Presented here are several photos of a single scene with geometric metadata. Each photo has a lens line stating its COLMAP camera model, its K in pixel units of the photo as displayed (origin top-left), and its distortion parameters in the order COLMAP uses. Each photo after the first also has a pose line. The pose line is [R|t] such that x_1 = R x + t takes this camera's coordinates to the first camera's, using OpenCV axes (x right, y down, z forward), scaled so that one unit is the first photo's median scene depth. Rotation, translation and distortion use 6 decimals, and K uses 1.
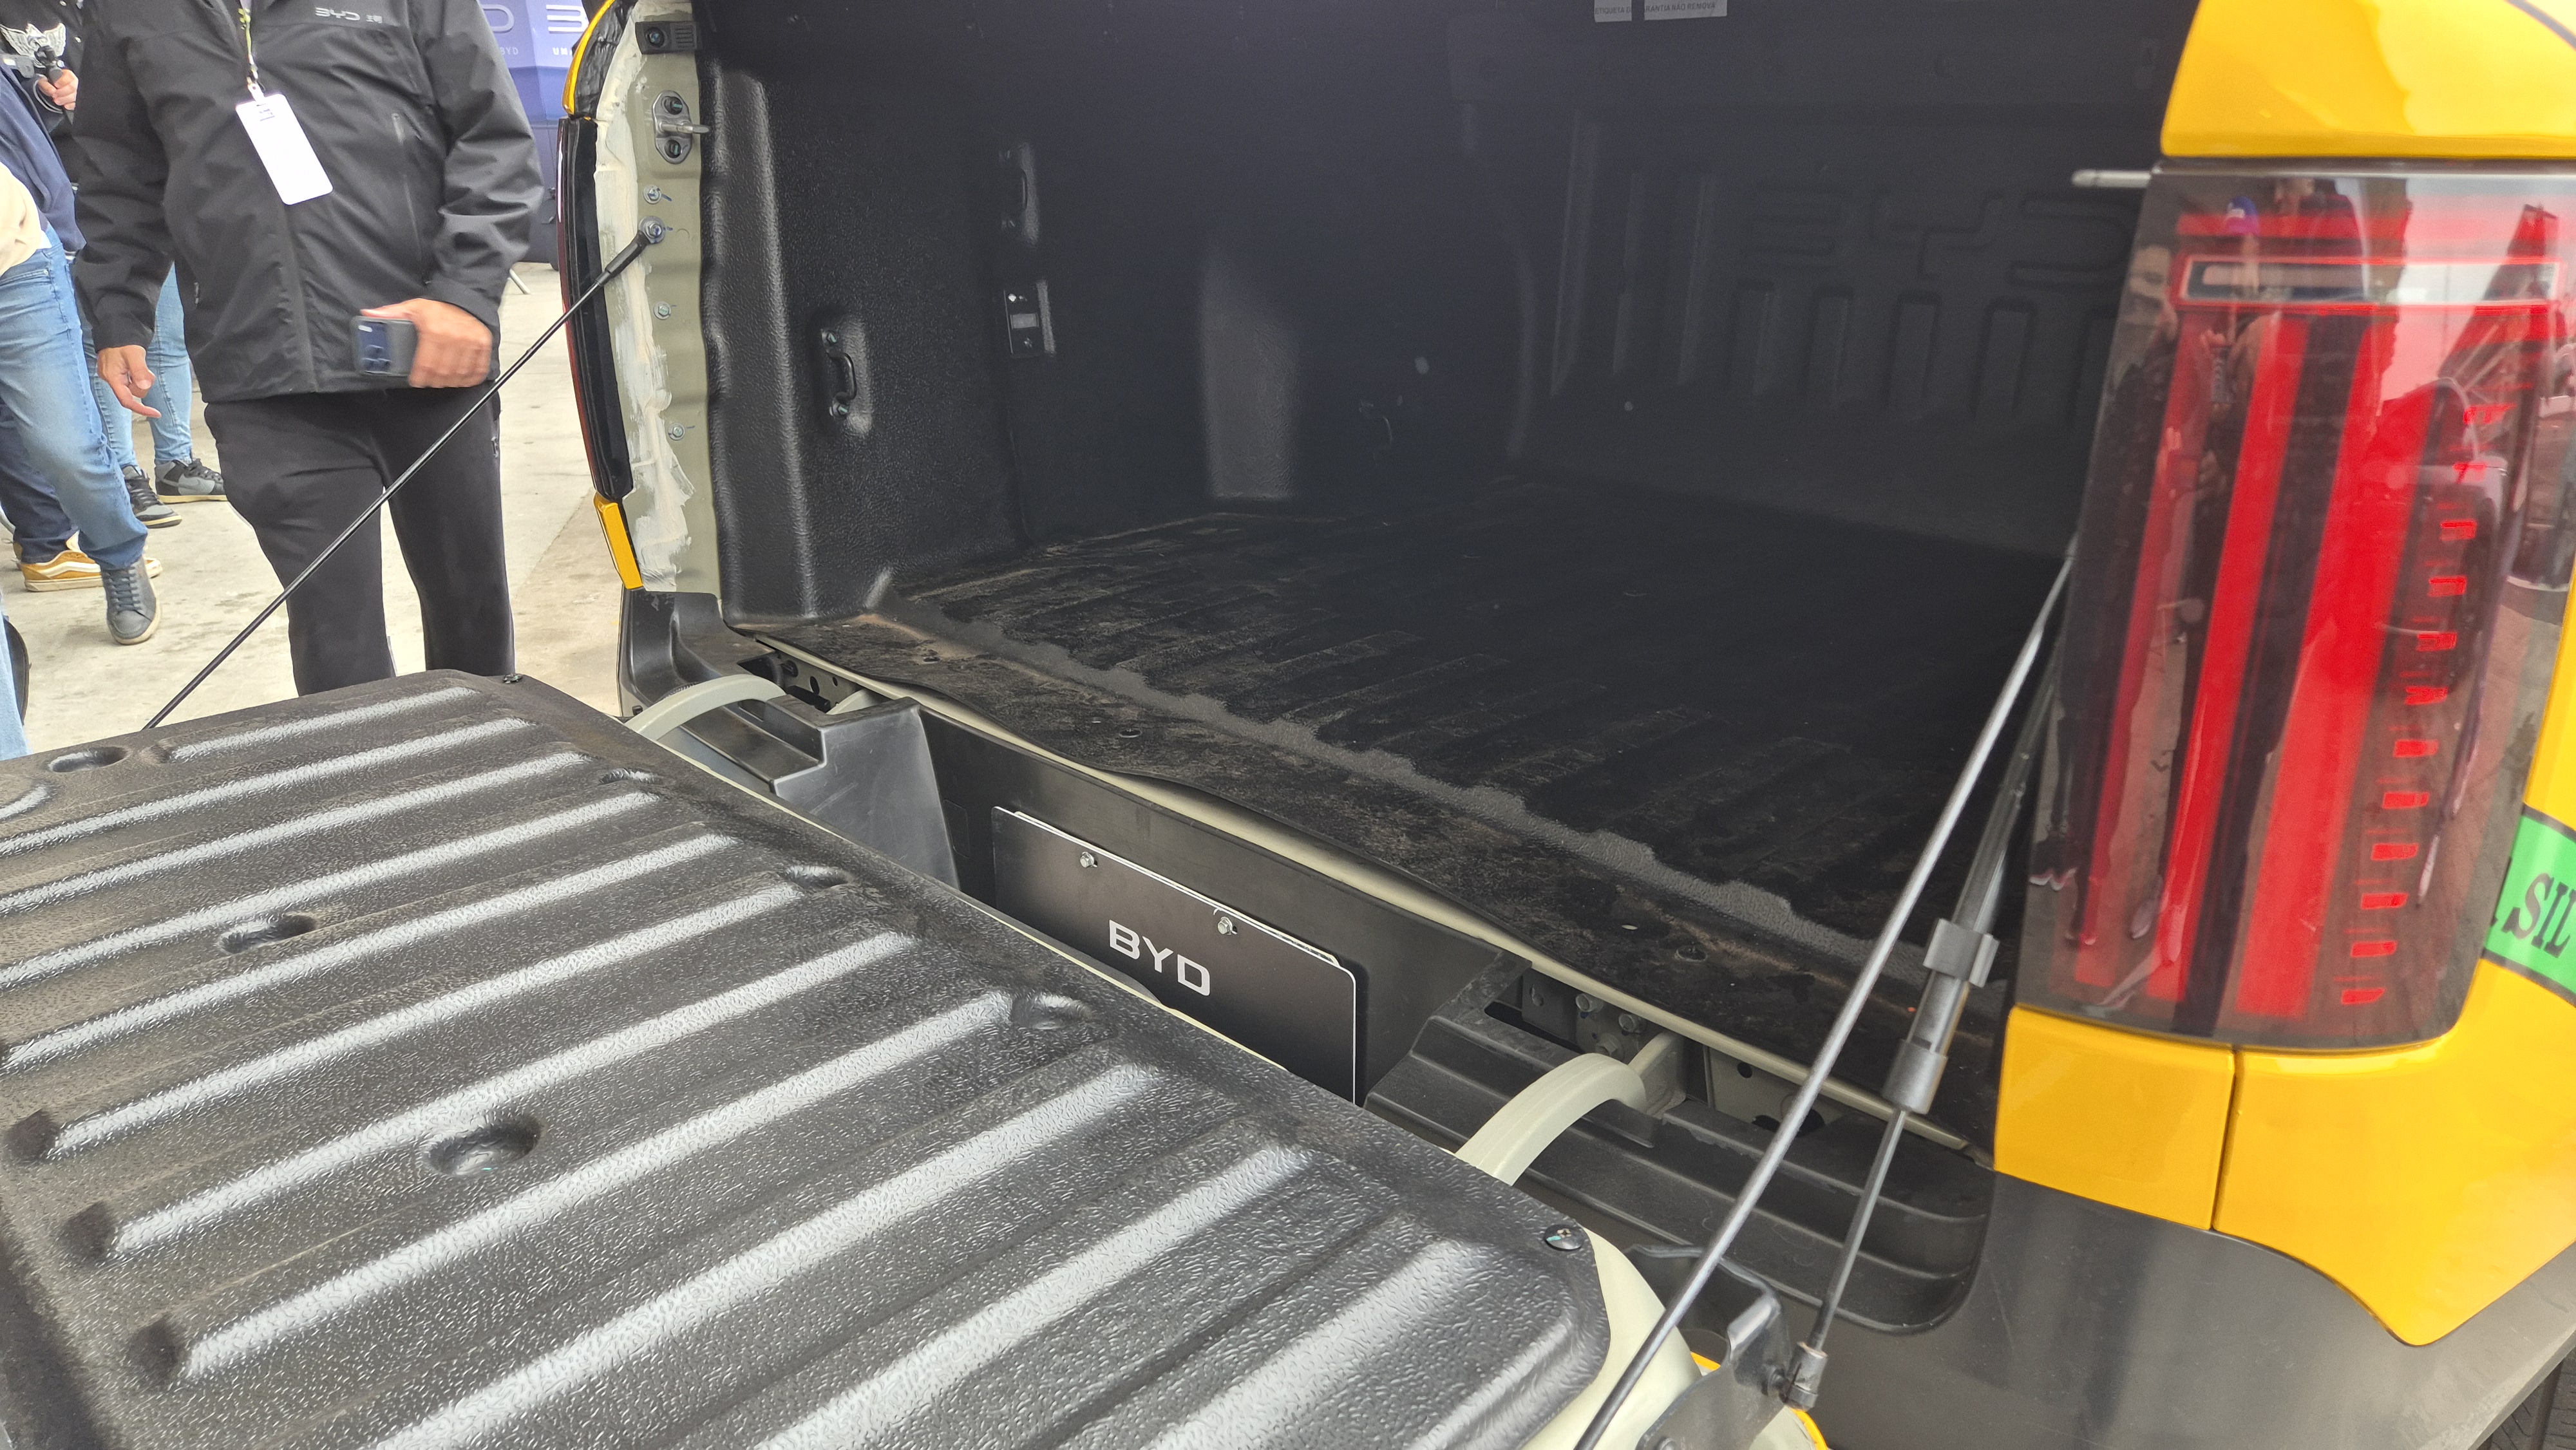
lens RADIAL K [[1781.7, 0, 1292.8], [0, 1781.7, 643.9], [0, 0, 1]] dist [0.075027, -0.068642]
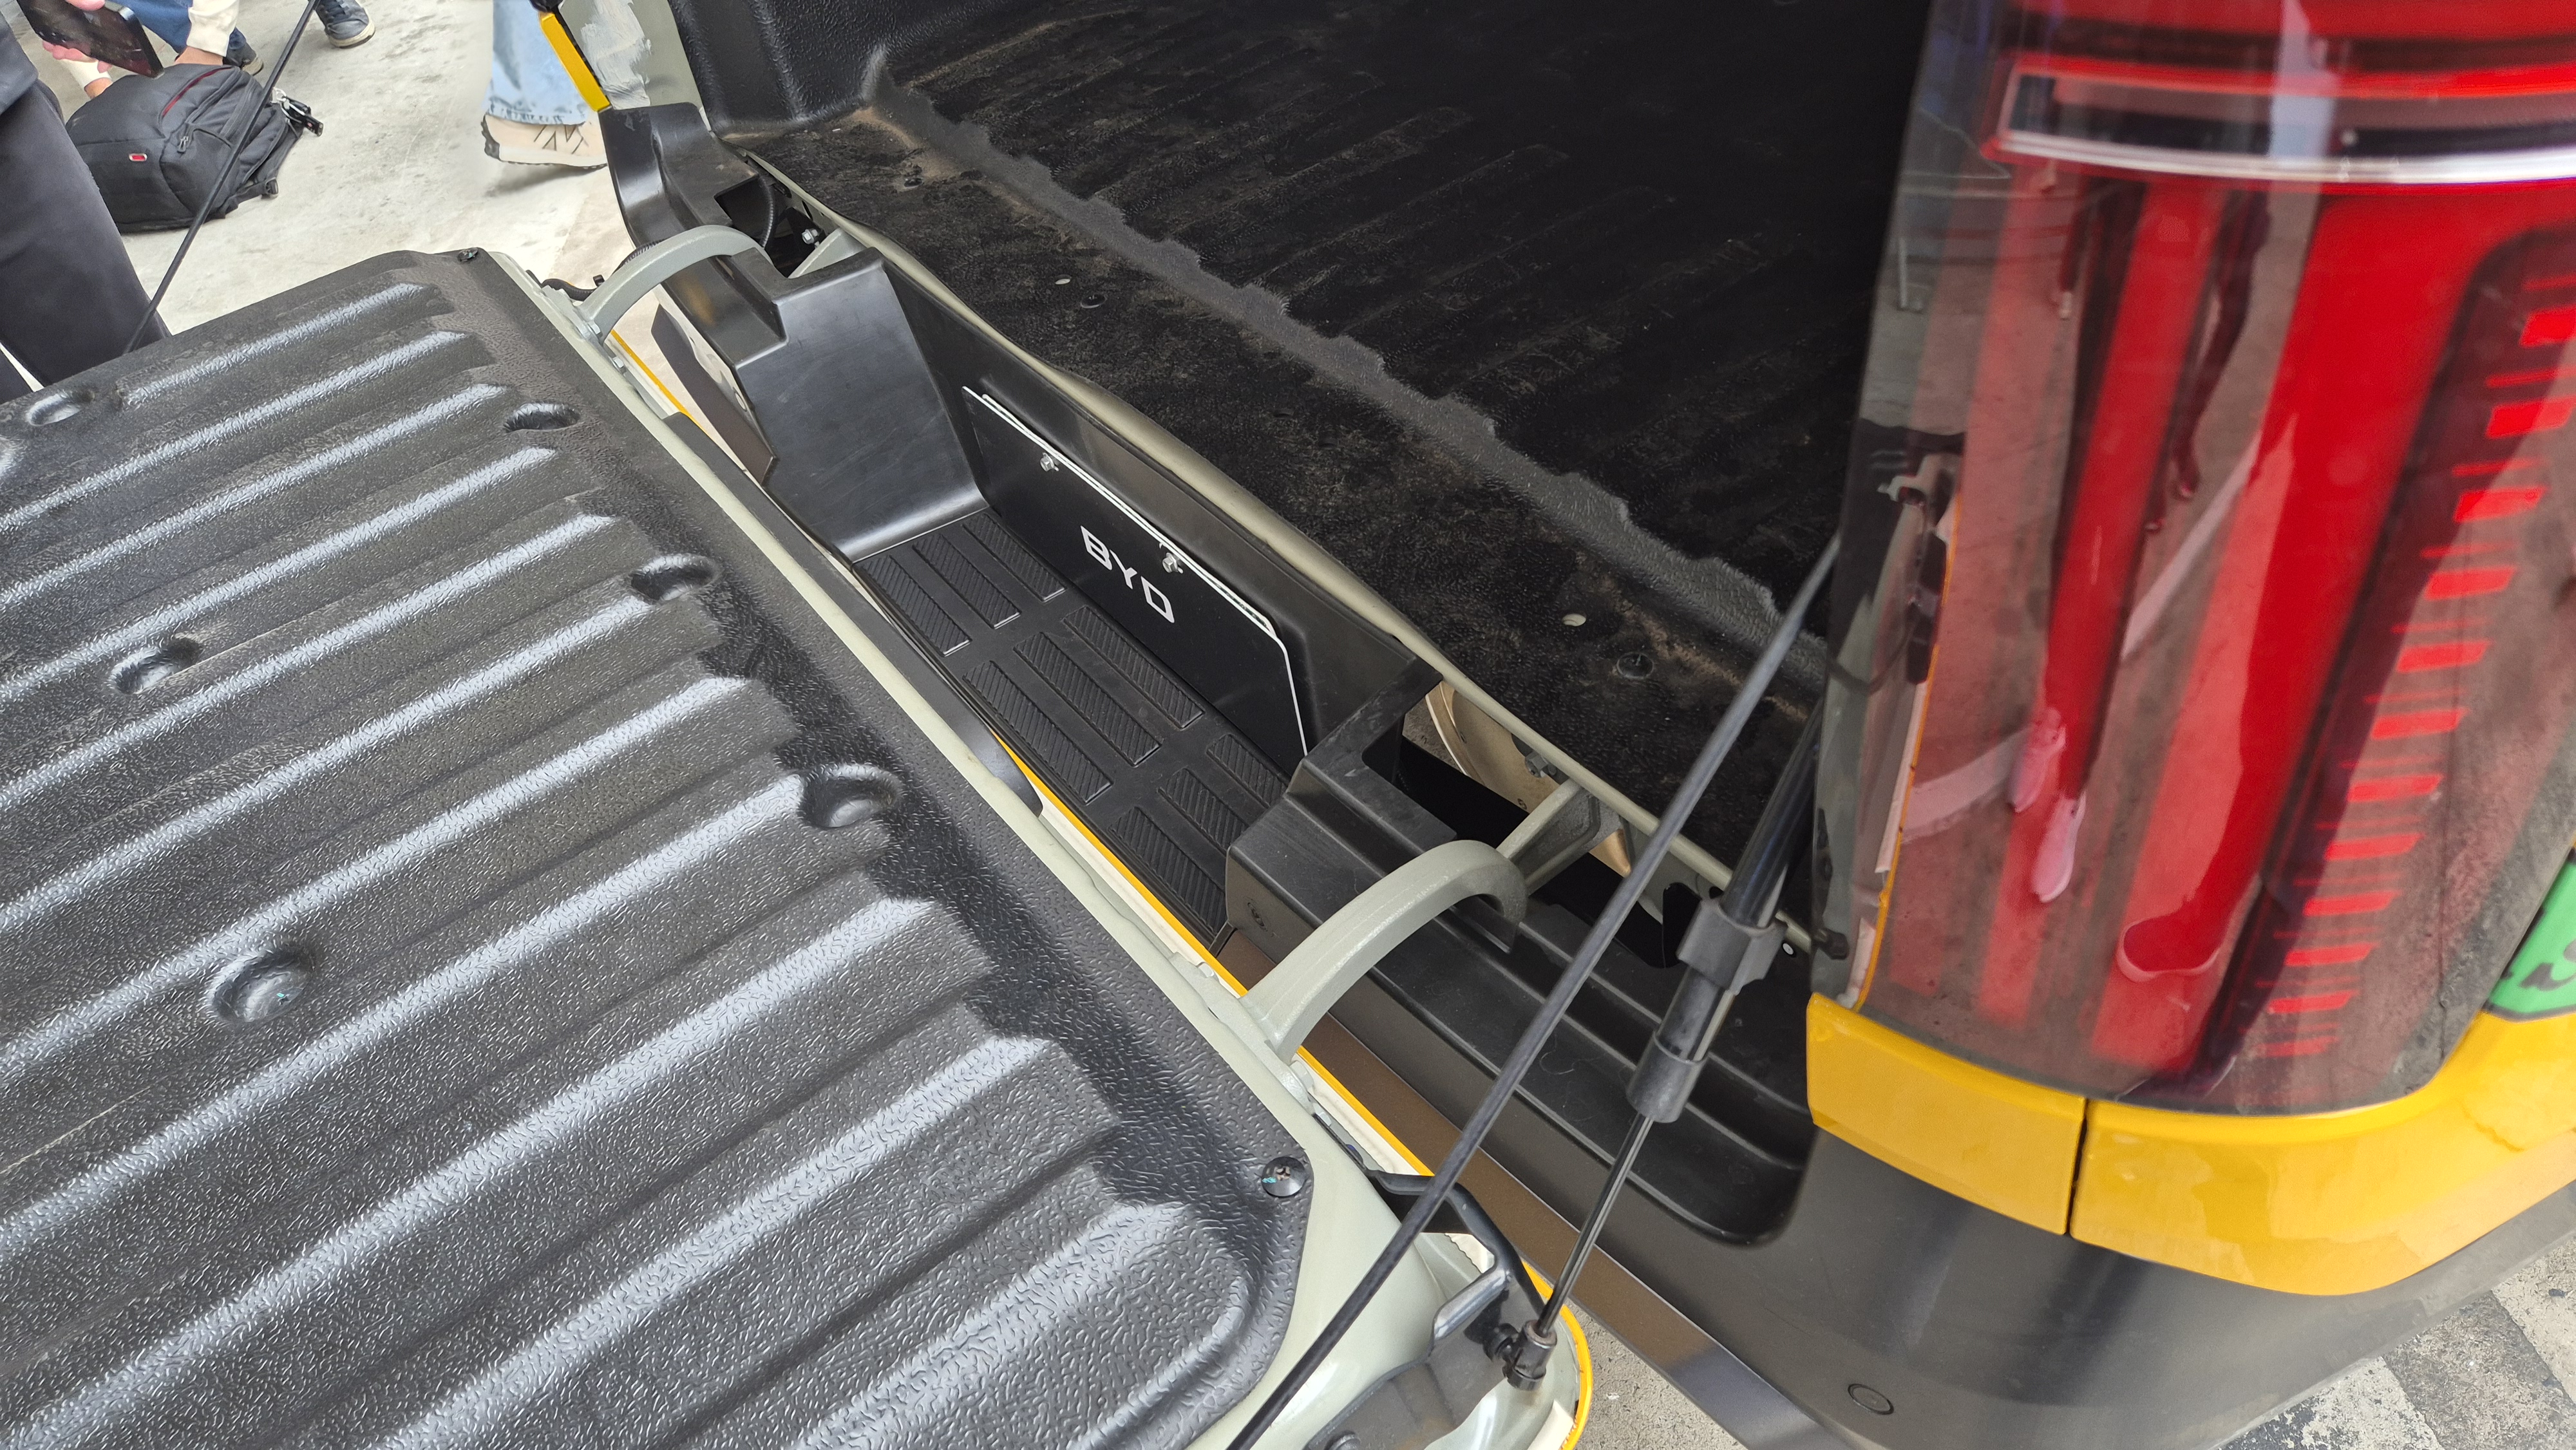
lens RADIAL K [[1781.7, 0, 1292.8], [0, 1781.7, 643.9], [0, 0, 1]] dist [0.075027, -0.068642]
pose [[0.972729, -0.002800, -0.231926, 0.206627], [0.101769, 0.903686, 0.415926, -0.152771], [0.208424, -0.428186, 0.879327, 0.200890]]
